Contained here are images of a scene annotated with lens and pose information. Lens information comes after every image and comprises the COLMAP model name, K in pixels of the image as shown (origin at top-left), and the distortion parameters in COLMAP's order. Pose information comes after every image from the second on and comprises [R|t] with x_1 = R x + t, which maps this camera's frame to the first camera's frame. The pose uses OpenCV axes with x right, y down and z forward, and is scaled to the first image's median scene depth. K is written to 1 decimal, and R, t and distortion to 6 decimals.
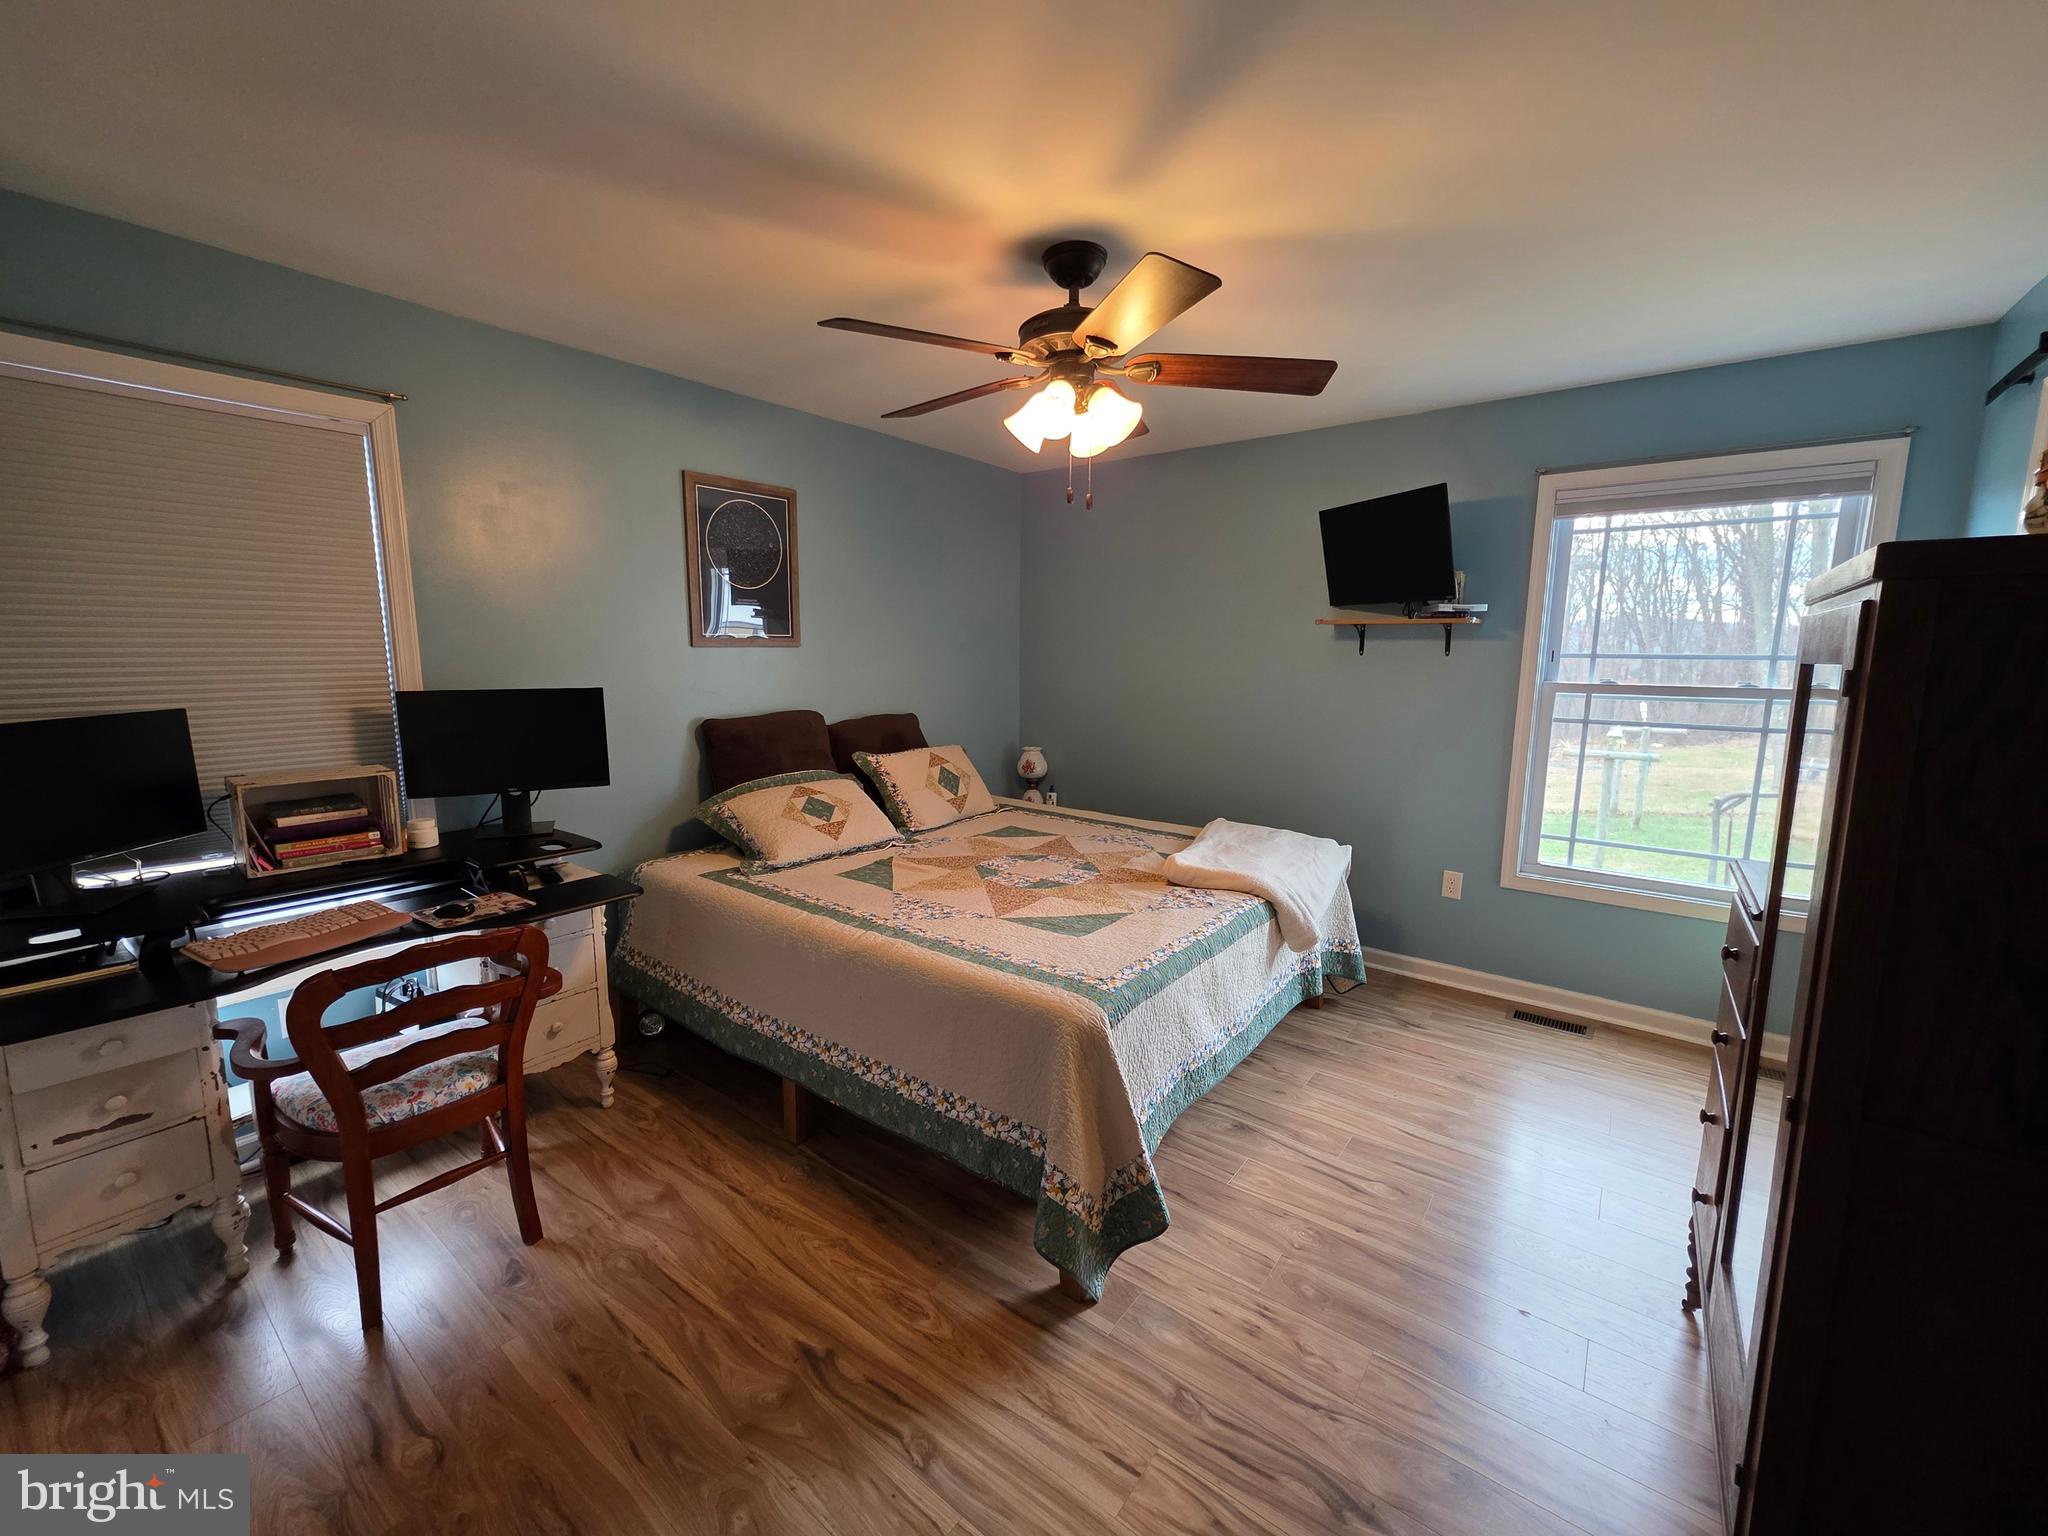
lens RADIAL K [[810.4, 0, 1024.0], [0, 810.4, 767.3], [0, 0, 1]] dist [0.006705, -0.000084]
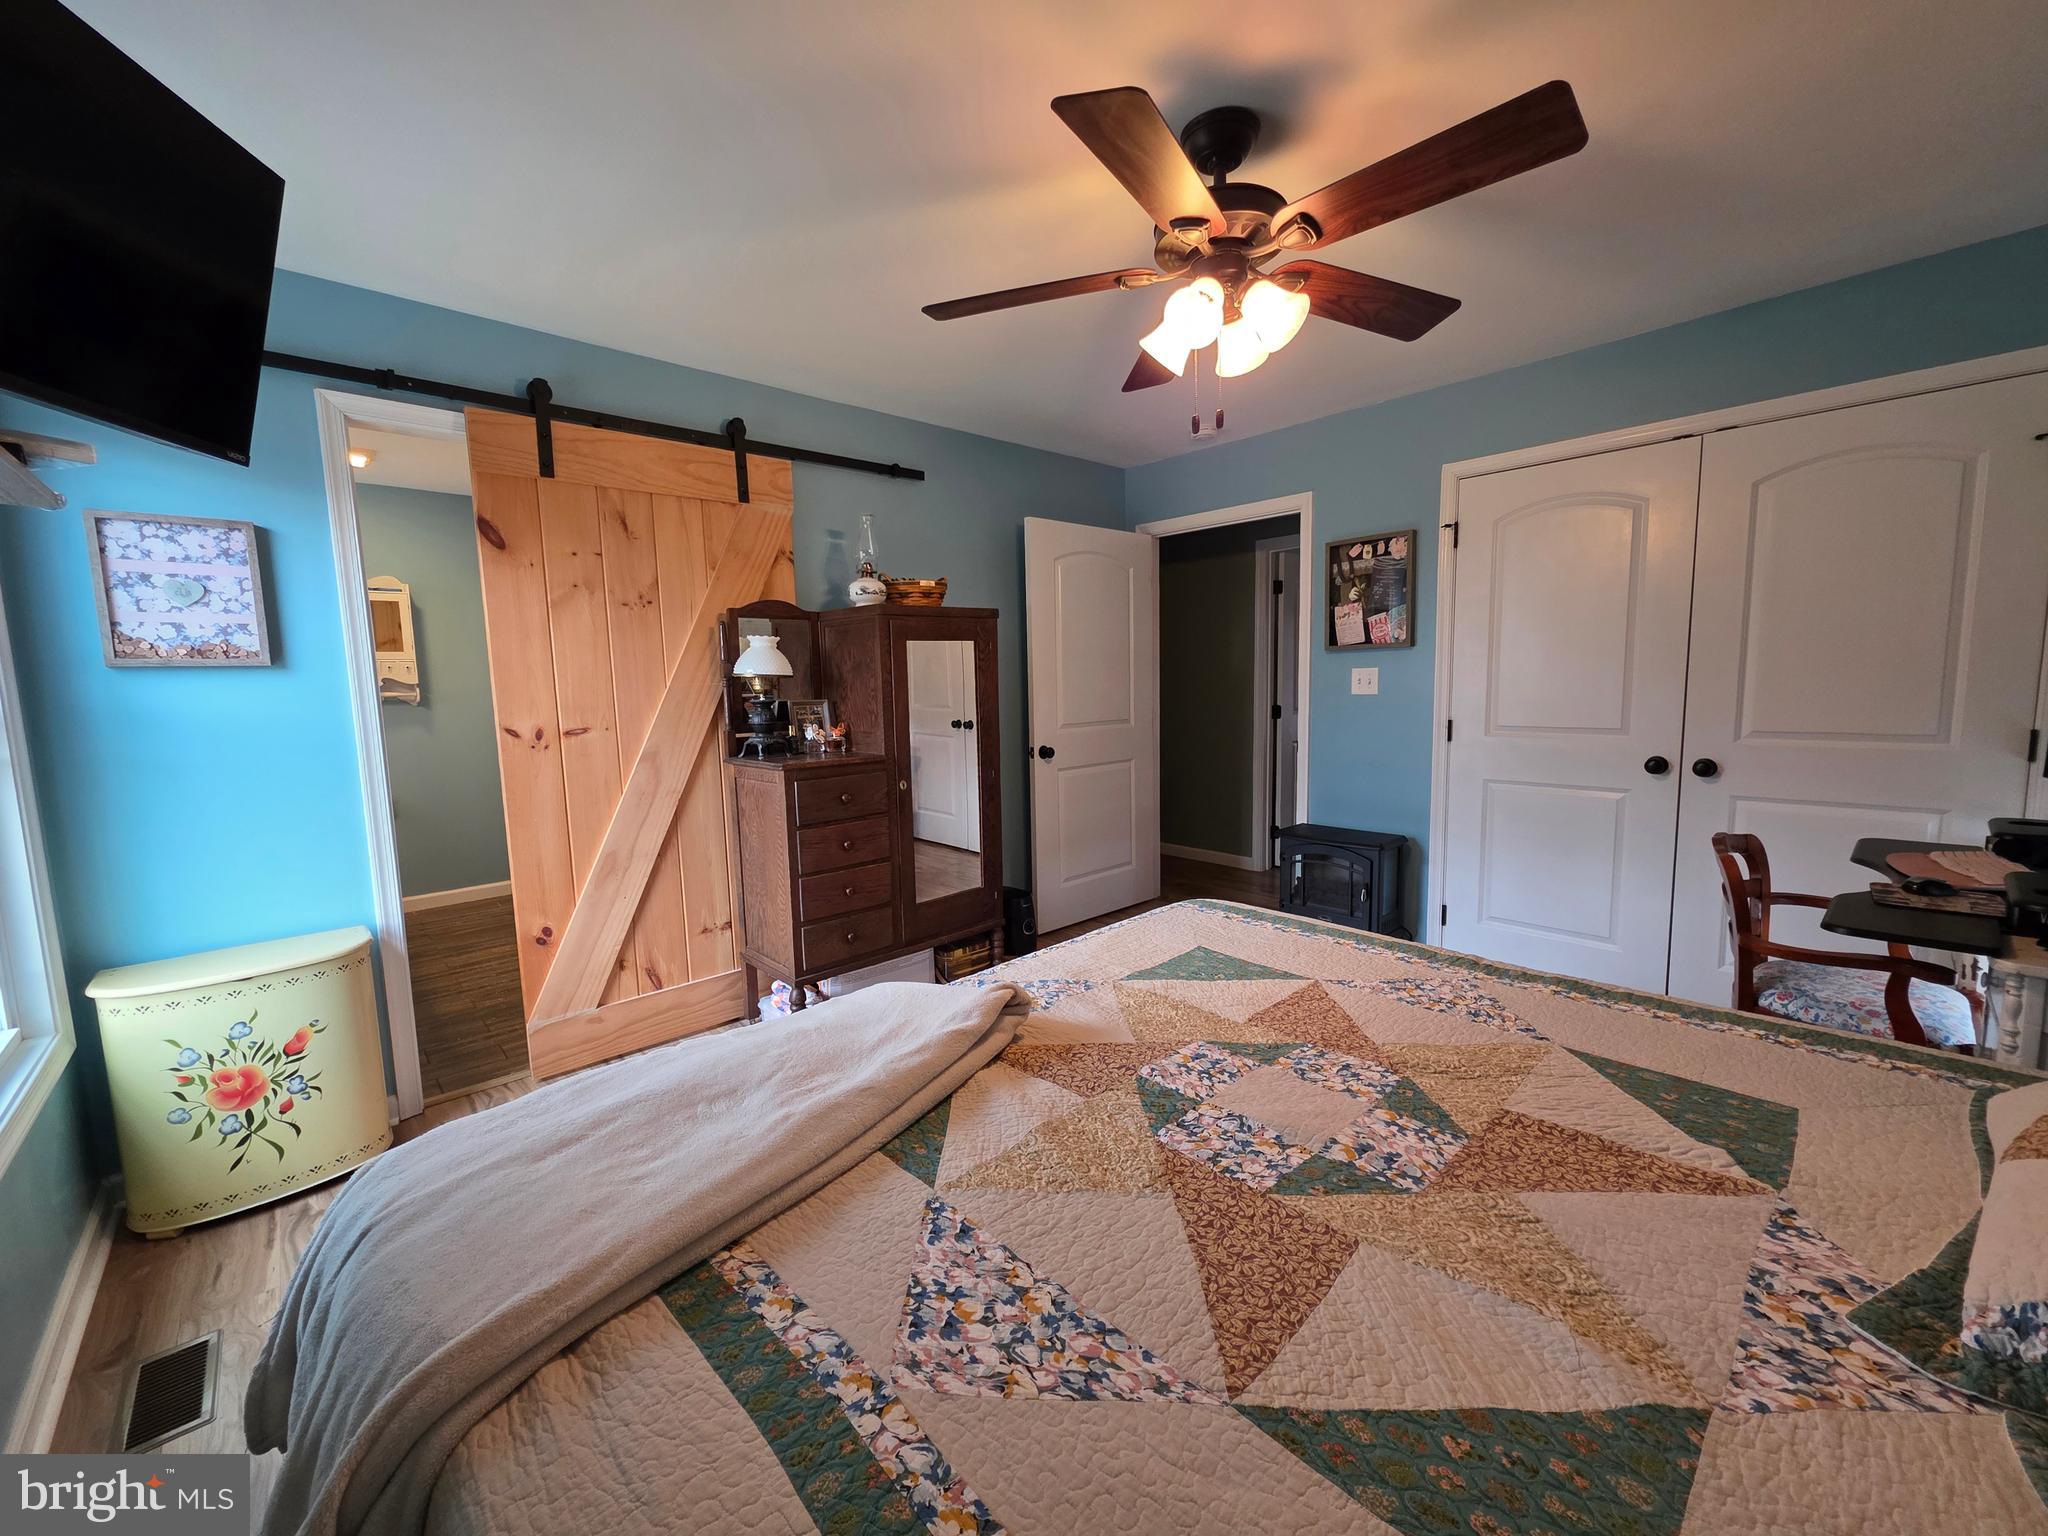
lens RADIAL K [[816.7, 0, 1021.8], [0, 816.7, 766.8], [0, 0, 1]] dist [0.002558, -0.000012]
pose [[-0.984512, -0.002980, 0.175290, 0.085256], [0.042565, 0.965875, 0.255485, -0.166432], [-0.170070, 0.258990, -0.950789, 1.499798]]
